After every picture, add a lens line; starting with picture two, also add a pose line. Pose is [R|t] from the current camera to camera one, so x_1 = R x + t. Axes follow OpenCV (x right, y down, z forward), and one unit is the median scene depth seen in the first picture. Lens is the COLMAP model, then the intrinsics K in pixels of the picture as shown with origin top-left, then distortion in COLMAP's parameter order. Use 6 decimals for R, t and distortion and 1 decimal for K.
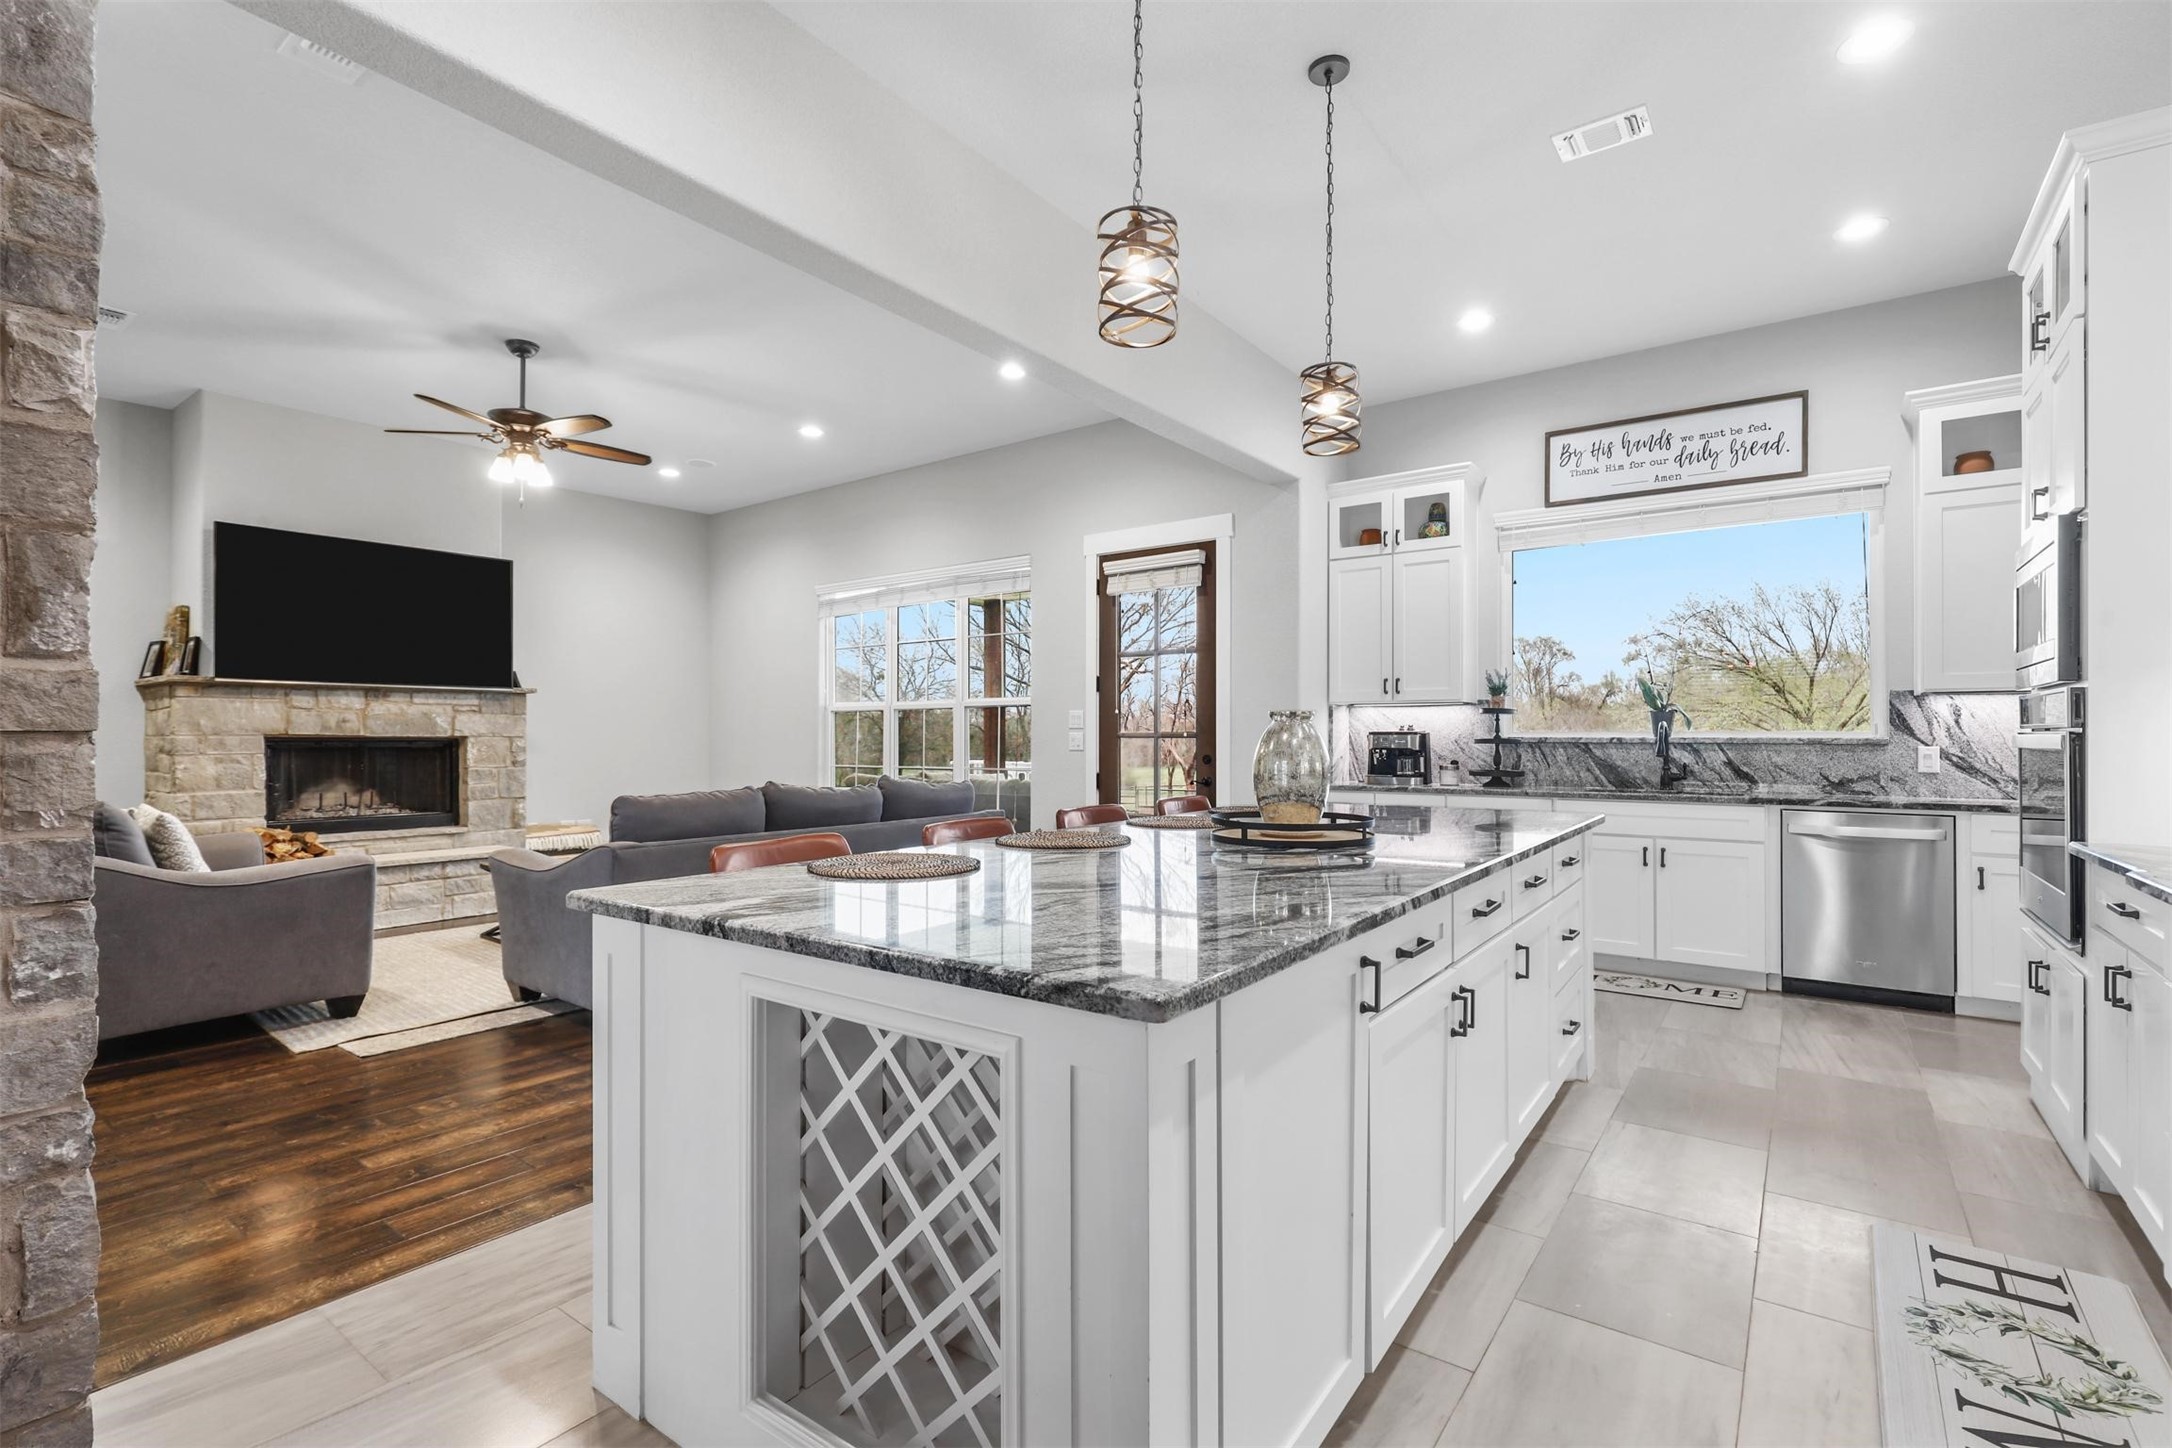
lens RADIAL K [[981.2, 0, 1084.5], [0, 981.2, 728.7], [0, 0, 1]] dist [-0.002492, 0.000424]
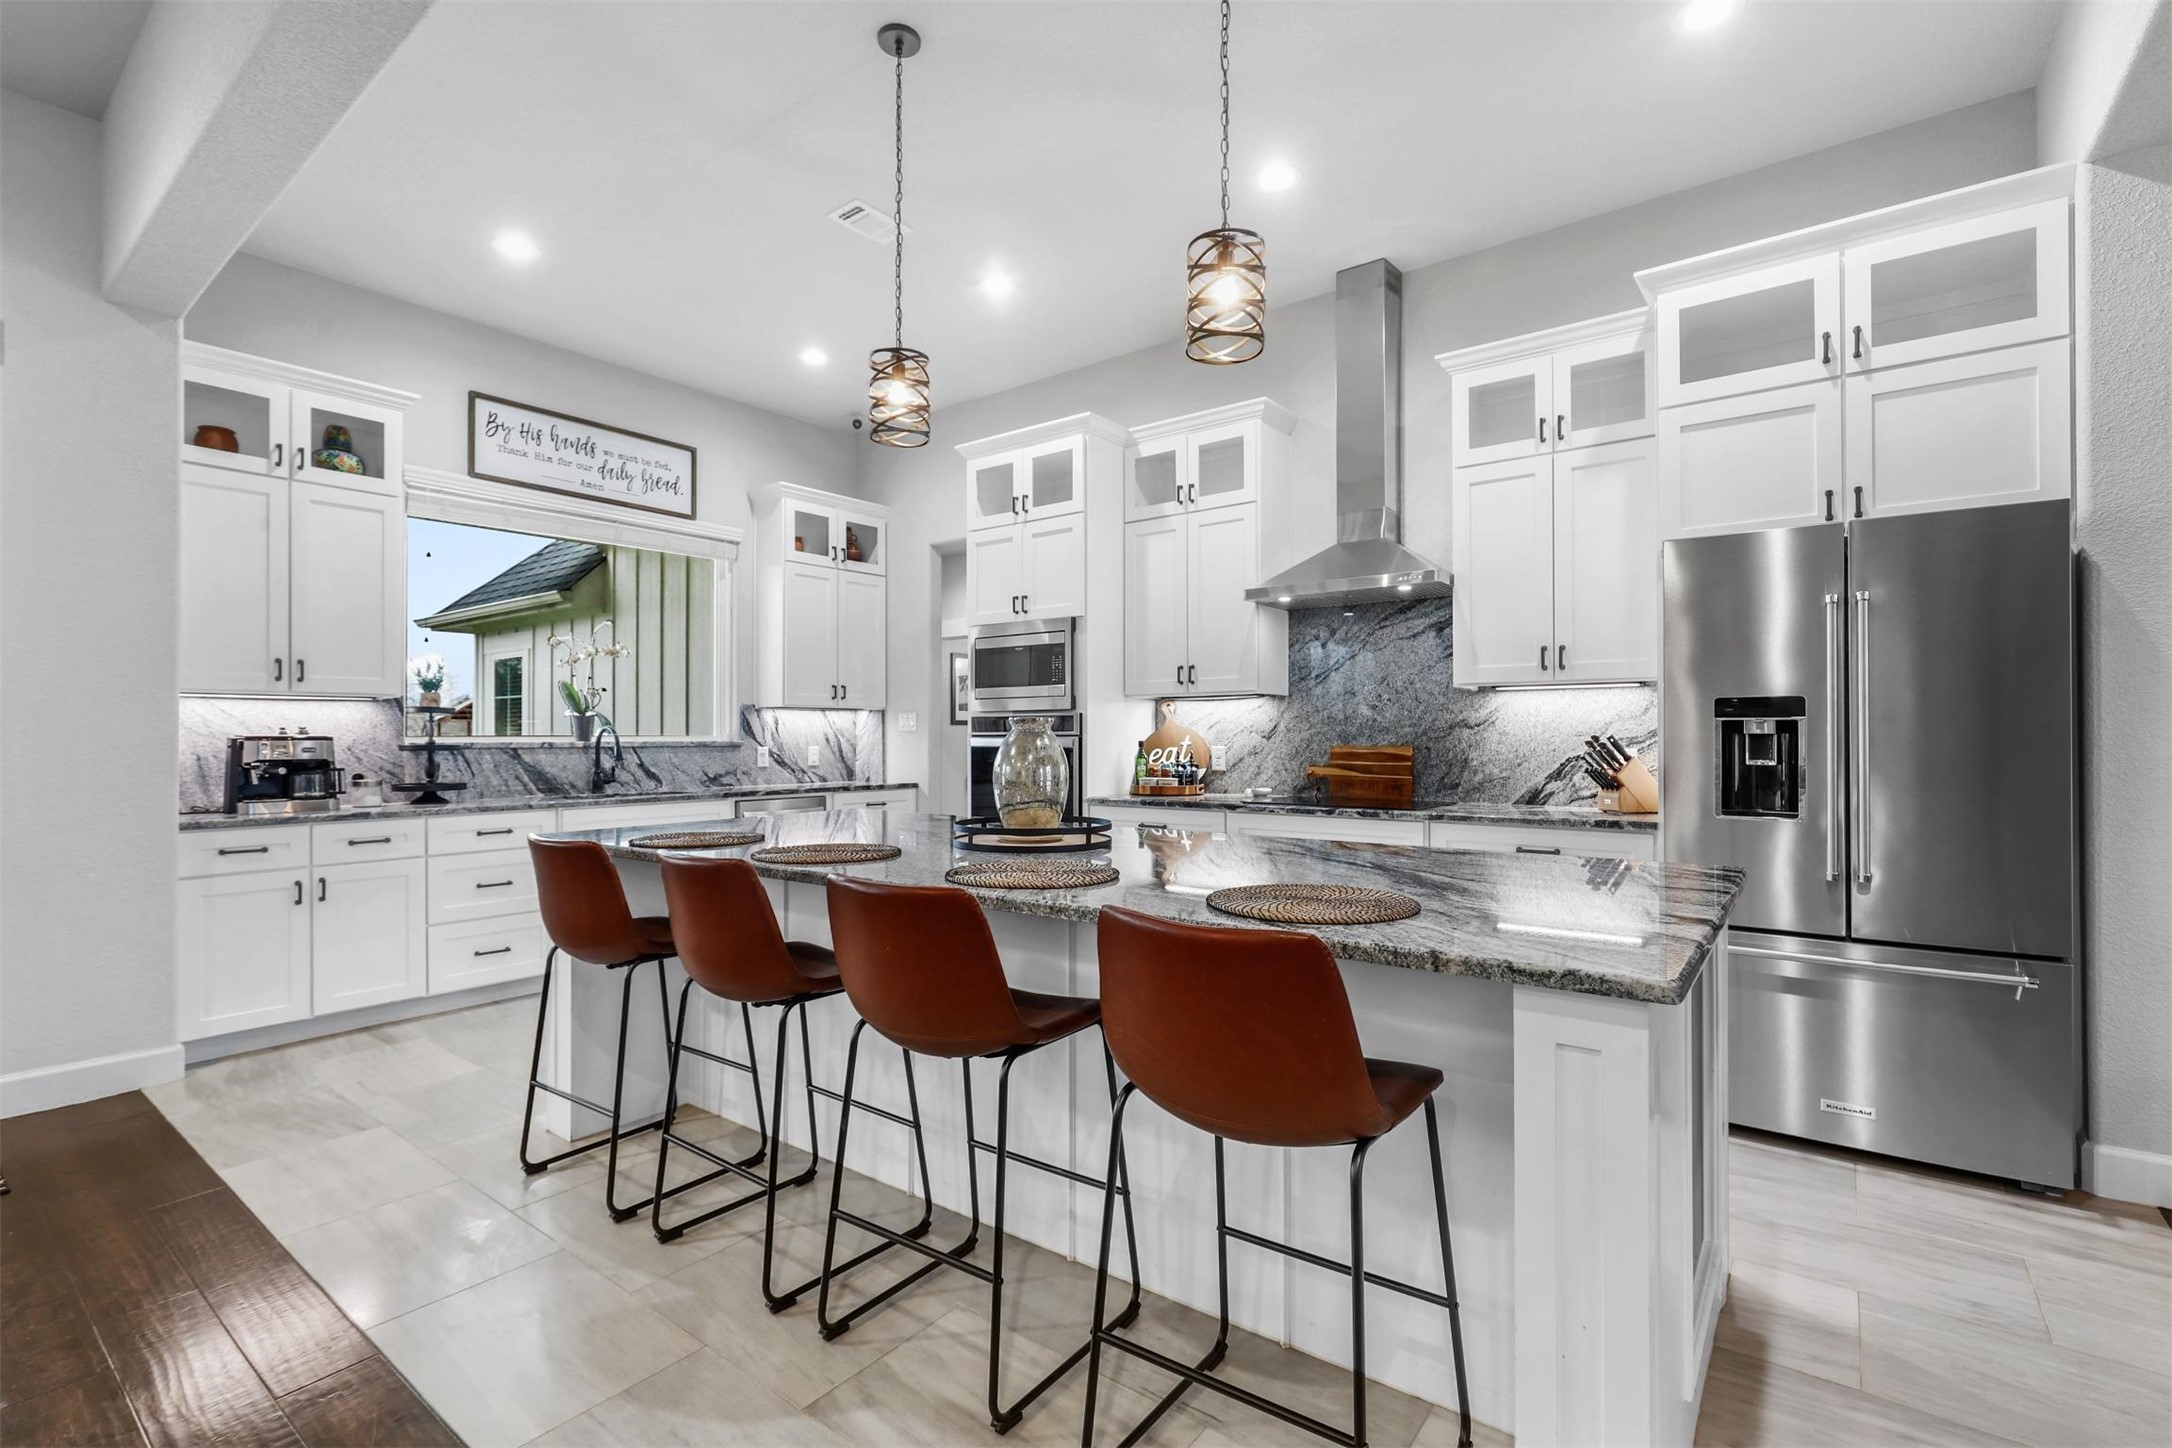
lens RADIAL K [[981.2, 0, 1084.5], [0, 981.2, 728.7], [0, 0, 1]] dist [-0.002492, 0.000424]
pose [[0.019326, 0.007271, 0.999787, -0.367450], [-0.004100, 0.999966, -0.007193, 0.000580], [-0.999805, -0.003961, 0.019355, 0.424935]]
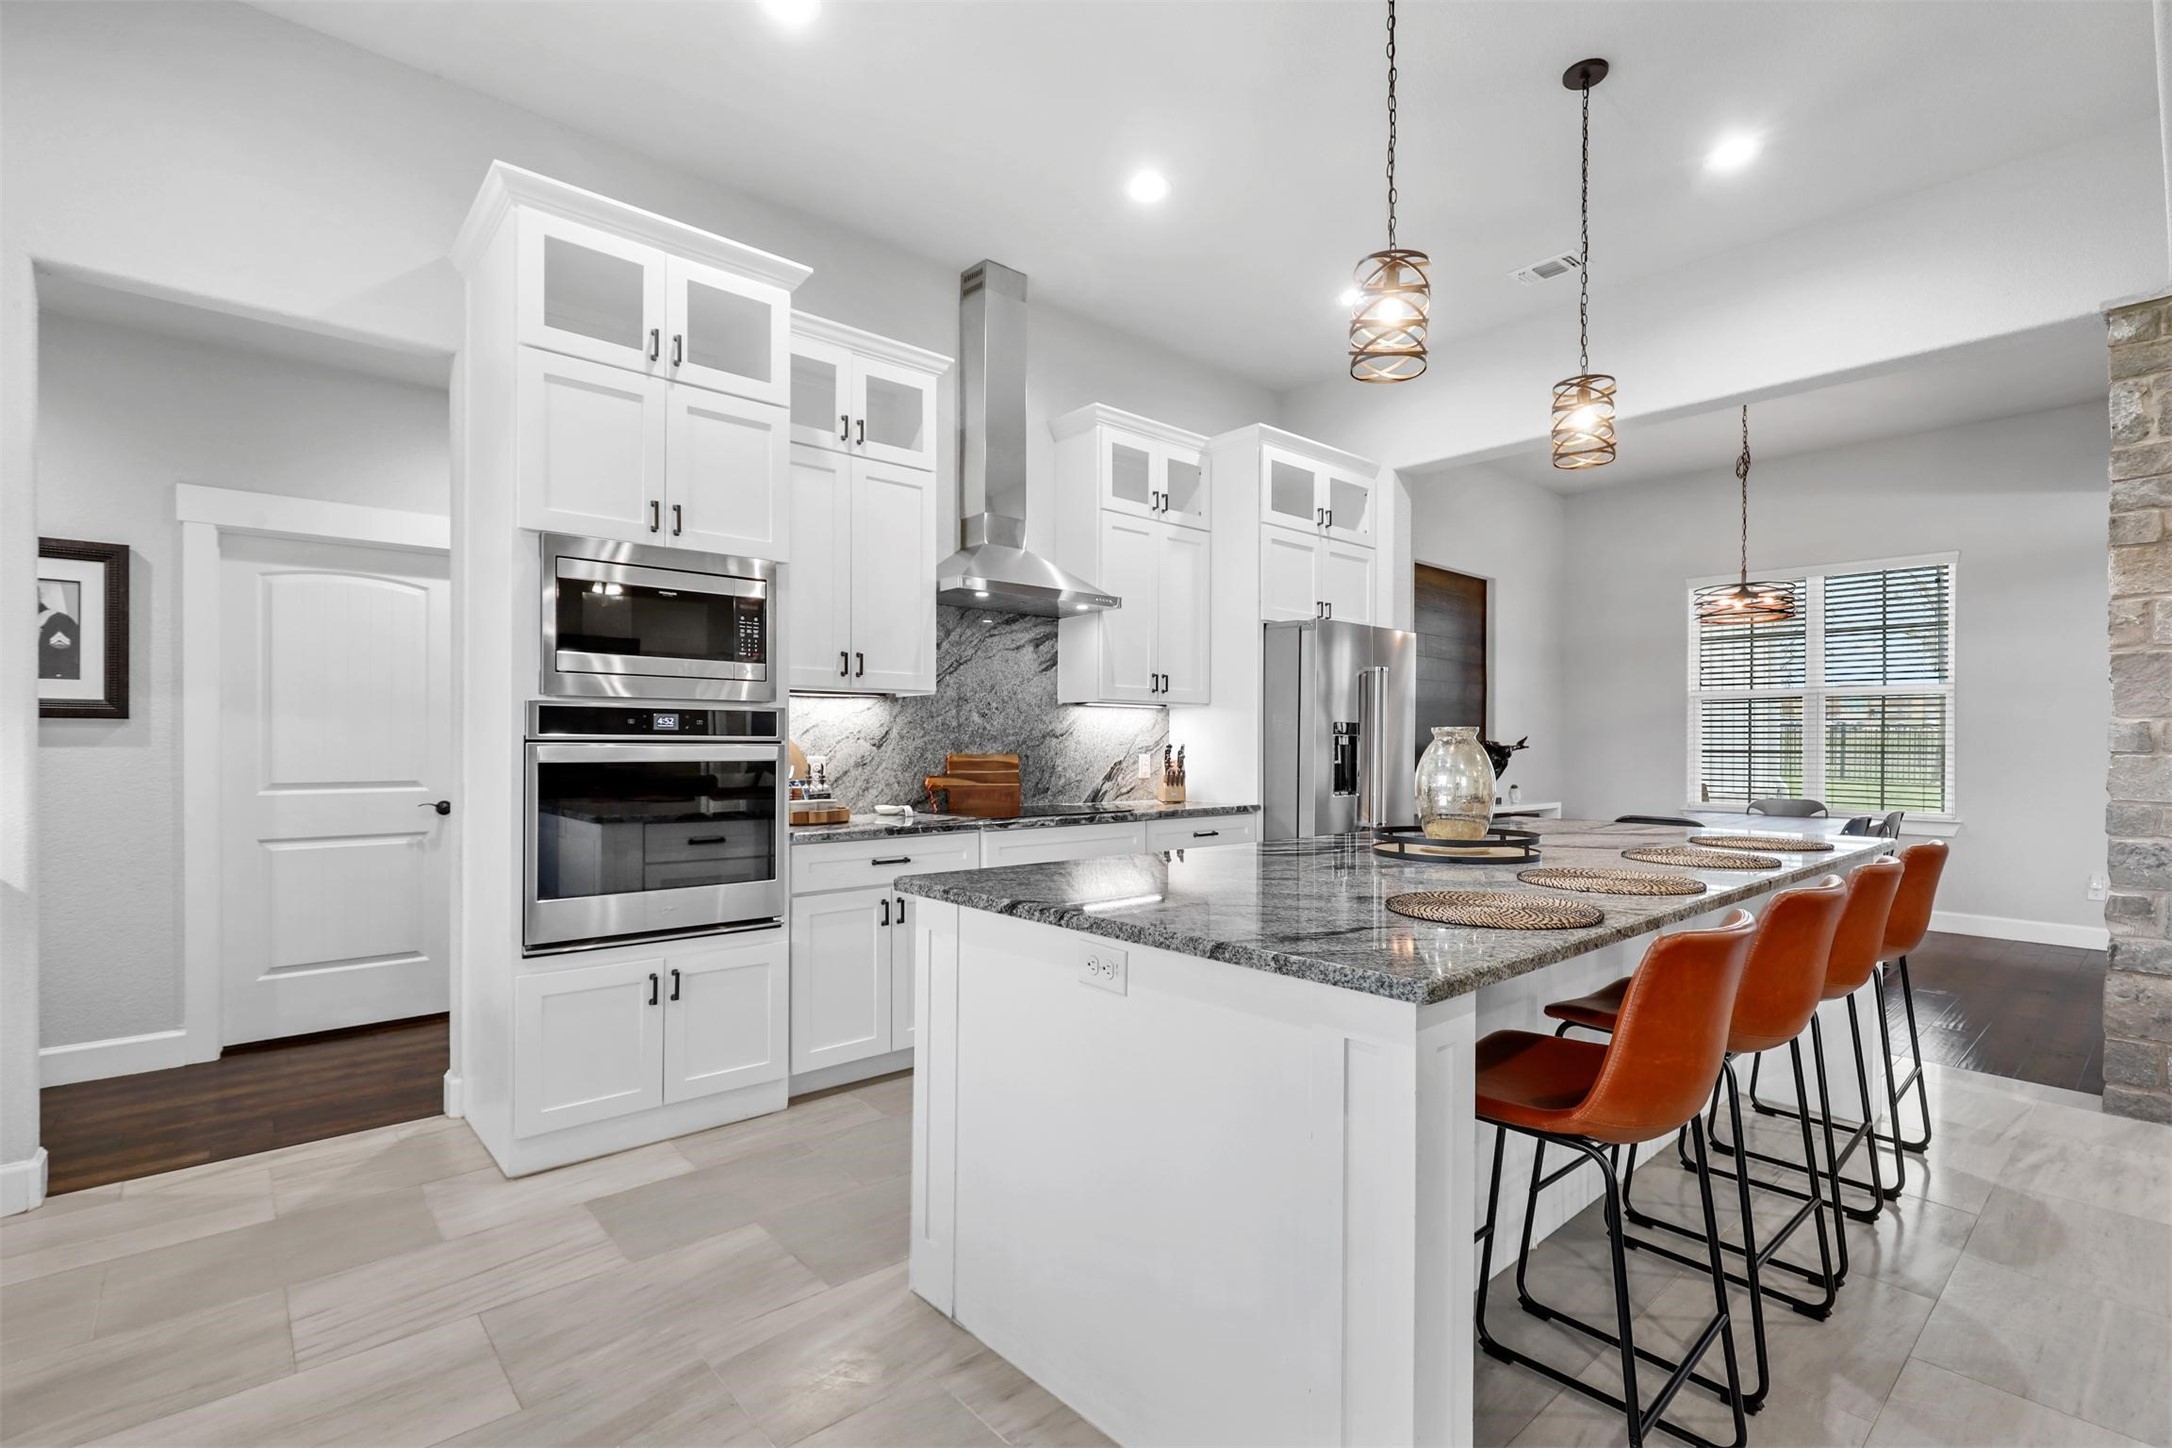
lens RADIAL K [[989.0, 0, 1084.7], [0, 989.0, 742.4], [0, 0, 1]] dist [-0.001187, -0.000020]
pose [[-0.977798, -0.003143, 0.209525, 0.169777], [-0.005008, 0.999952, -0.008369, 0.004457], [-0.209488, -0.009233, -0.977768, 0.946810]]
